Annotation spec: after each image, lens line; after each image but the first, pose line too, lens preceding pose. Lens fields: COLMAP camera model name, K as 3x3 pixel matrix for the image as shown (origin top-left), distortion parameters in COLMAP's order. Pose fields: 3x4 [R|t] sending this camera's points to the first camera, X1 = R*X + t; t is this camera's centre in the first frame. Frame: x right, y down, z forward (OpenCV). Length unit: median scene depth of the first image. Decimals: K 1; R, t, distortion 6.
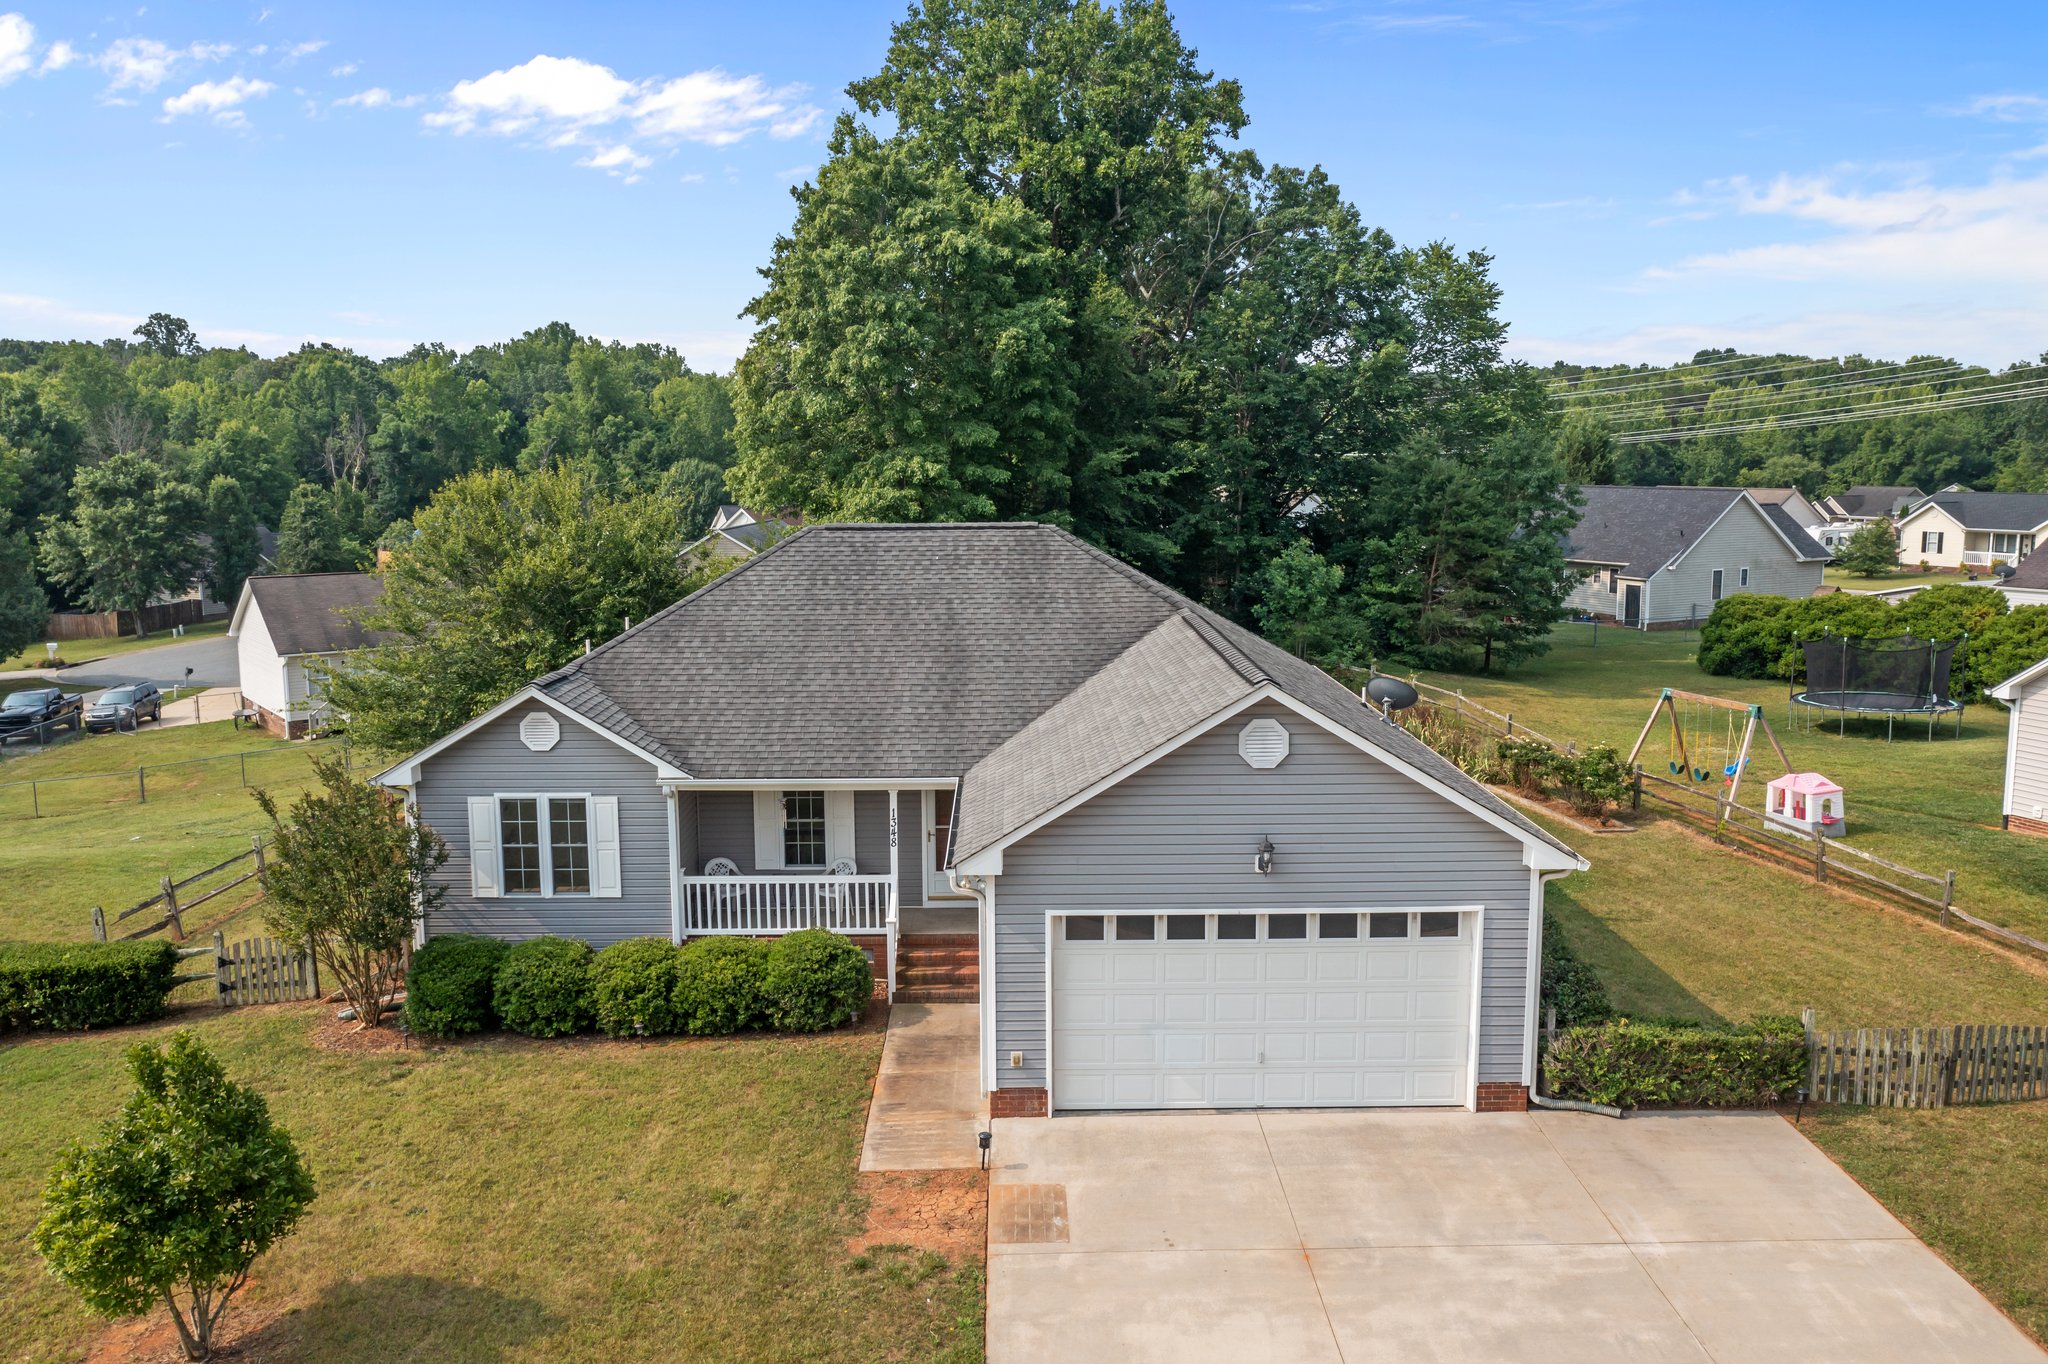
lens RADIAL K [[1615.9, 0, 1023.7], [0, 1615.9, 672.3], [0, 0, 1]] dist [-0.010410, 0.007829]
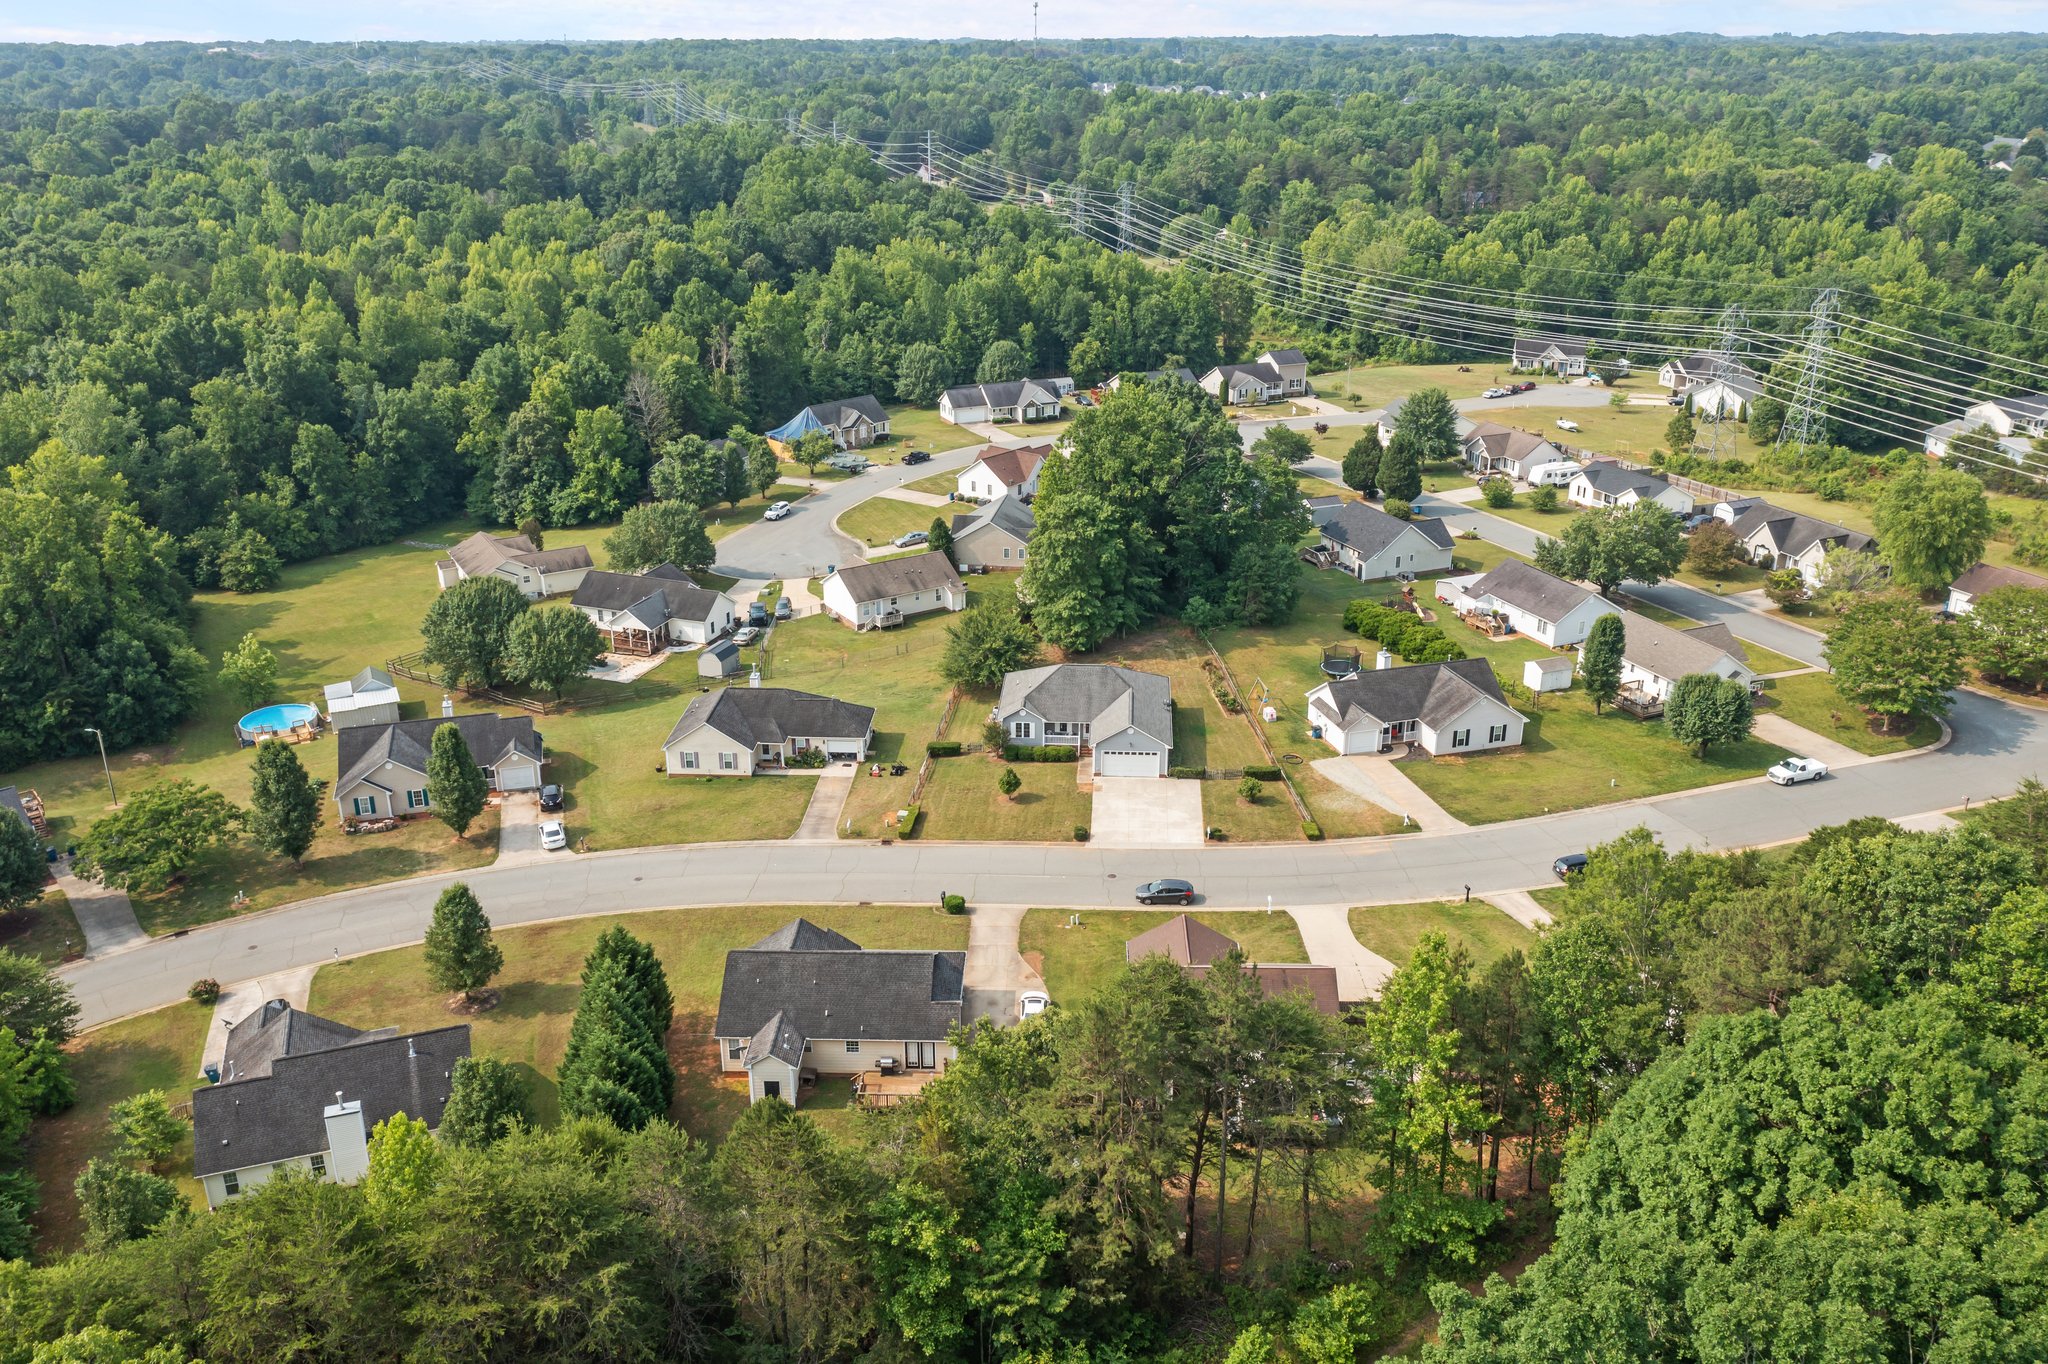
lens RADIAL K [[1615.9, 0, 1023.7], [0, 1615.9, 672.3], [0, 0, 1]] dist [-0.010410, 0.007829]
pose [[0.997084, 0.029286, -0.070462, 0.134945], [-0.011865, 0.971688, 0.235970, -1.557983], [0.075377, -0.234446, 0.969203, -4.911591]]
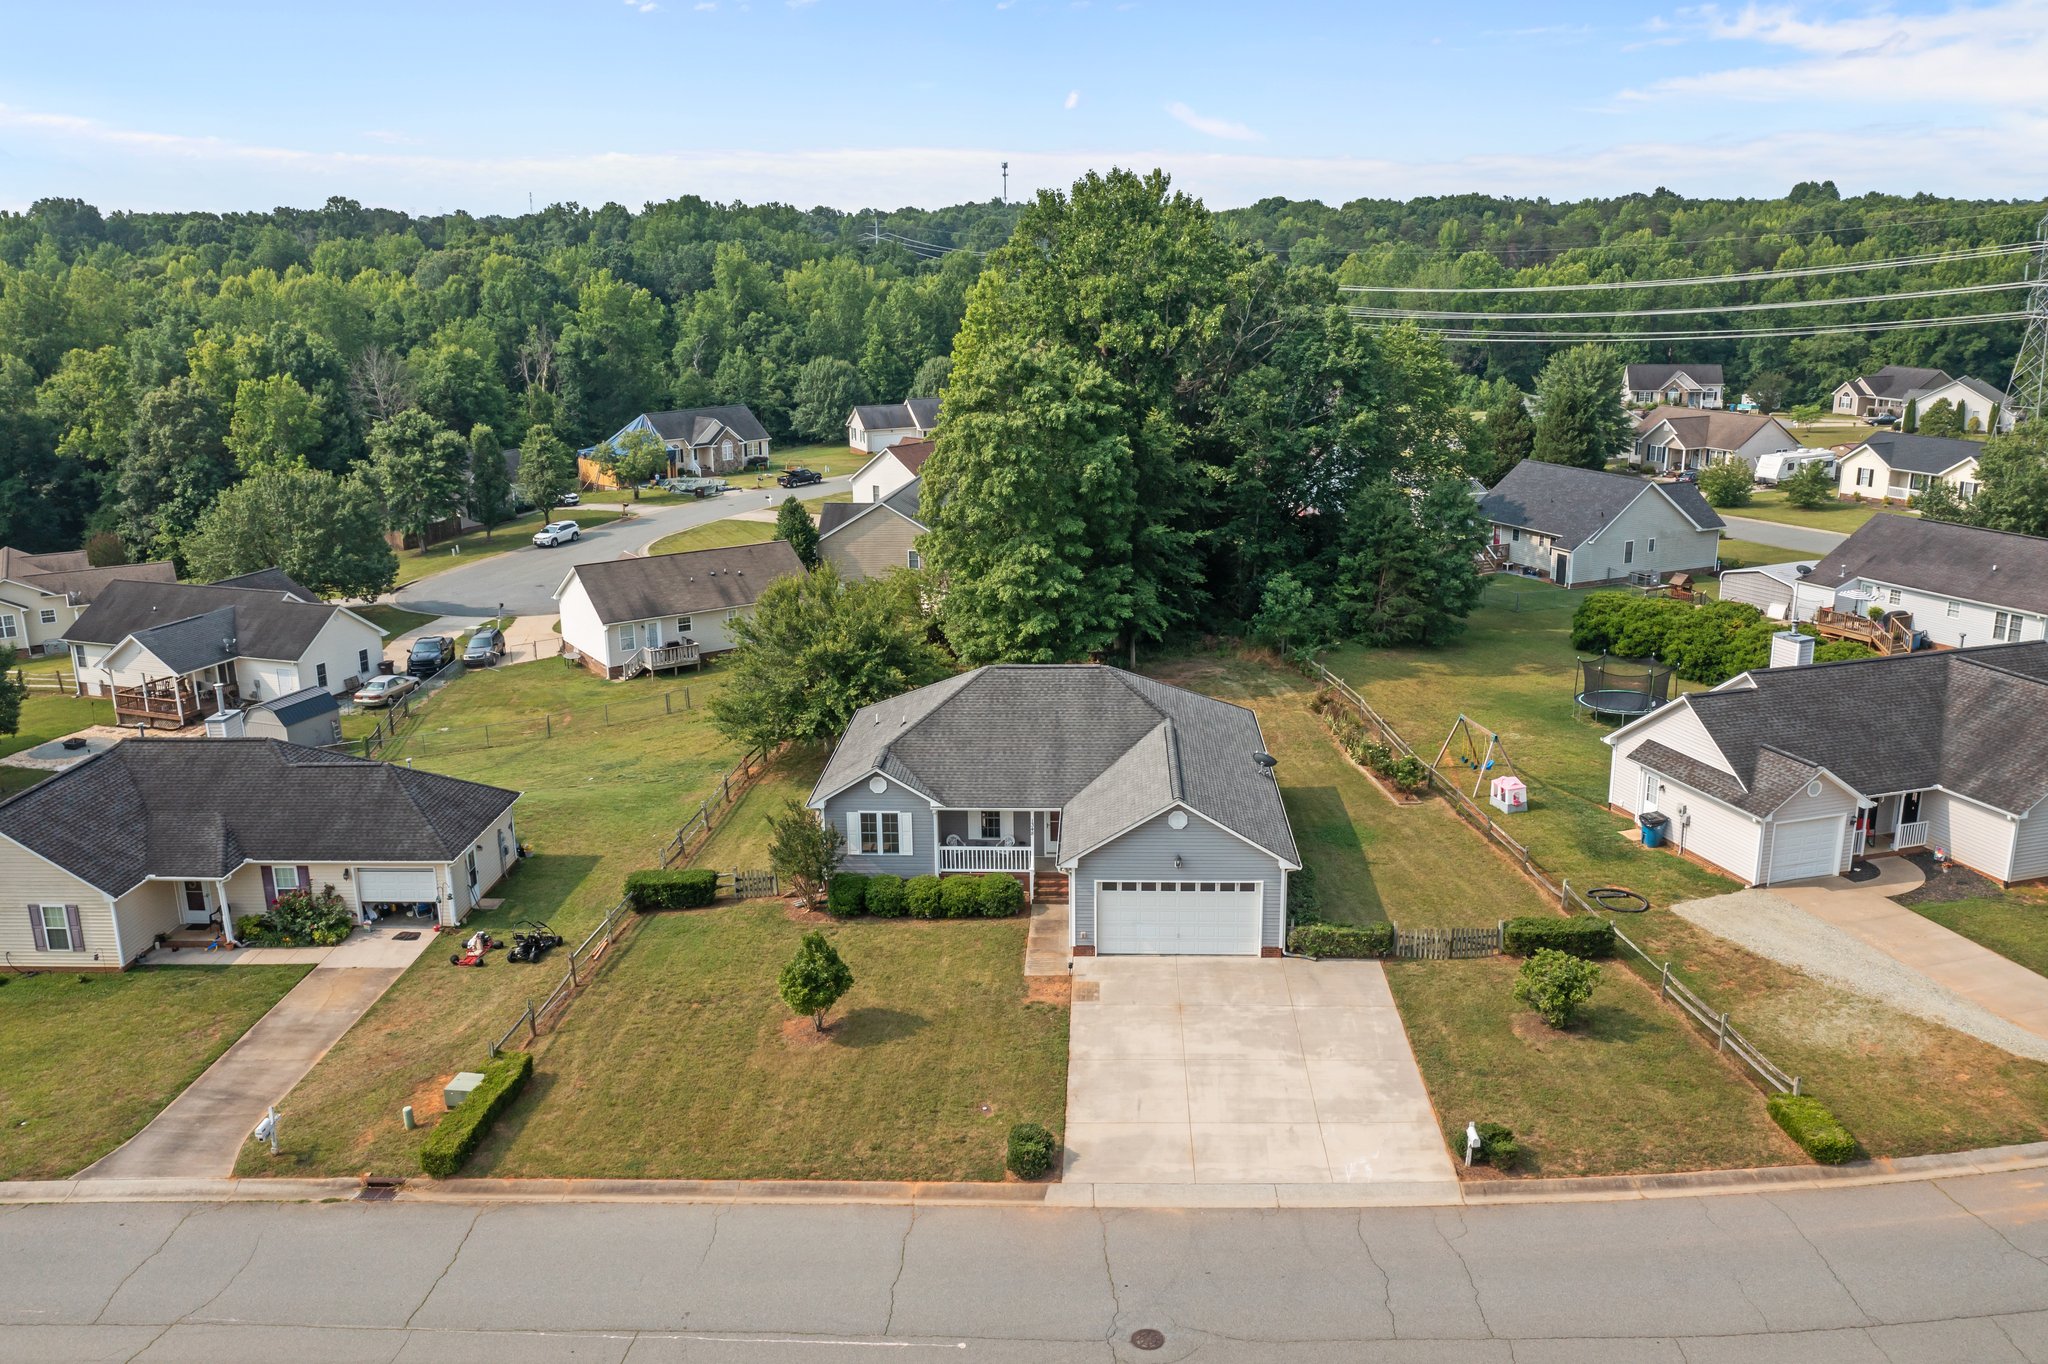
lens RADIAL K [[1615.9, 0, 1023.7], [0, 1615.9, 672.3], [0, 0, 1]] dist [-0.010410, 0.007829]
pose [[0.998089, 0.007643, -0.061319, 0.044774], [-0.000137, 0.992593, 0.121488, -0.394757], [0.061793, -0.121248, 0.990697, -1.220018]]
